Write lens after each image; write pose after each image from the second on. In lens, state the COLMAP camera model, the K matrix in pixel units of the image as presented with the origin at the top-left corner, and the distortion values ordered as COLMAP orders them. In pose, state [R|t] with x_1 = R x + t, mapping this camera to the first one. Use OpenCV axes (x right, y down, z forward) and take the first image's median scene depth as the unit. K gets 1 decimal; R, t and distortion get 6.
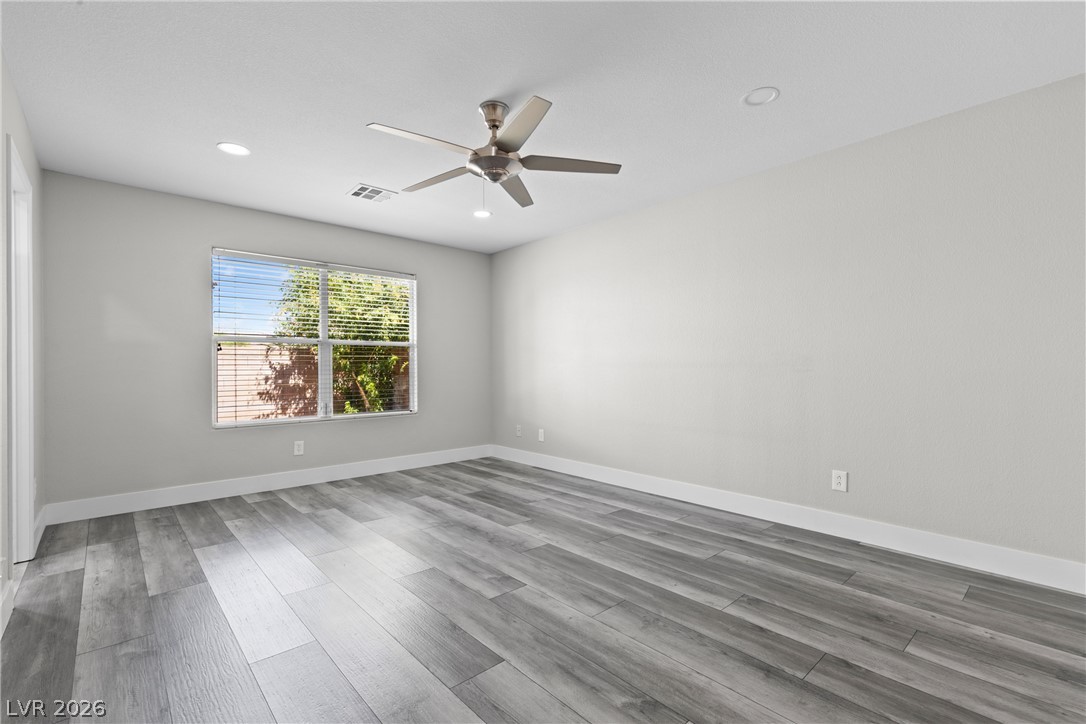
lens RADIAL K [[487.5, 0, 544.8], [0, 487.5, 361.4], [0, 0, 1]] dist [0.013905, -0.001946]
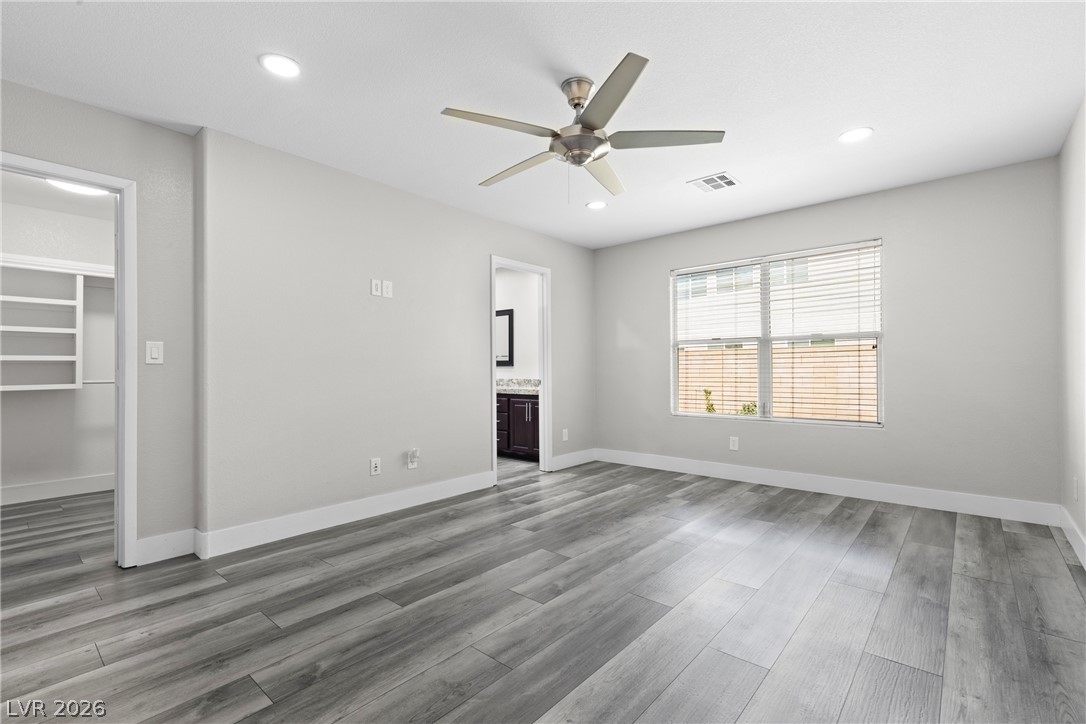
lens RADIAL K [[487.5, 0, 550.6], [0, 487.5, 360.6], [0, 0, 1]] dist [0.013905, -0.001946]
pose [[0.118168, -0.018757, -0.992816, 0.922674], [0.023749, 0.999589, -0.016058, 0.018689], [0.992710, -0.021681, 0.118565, 0.959403]]
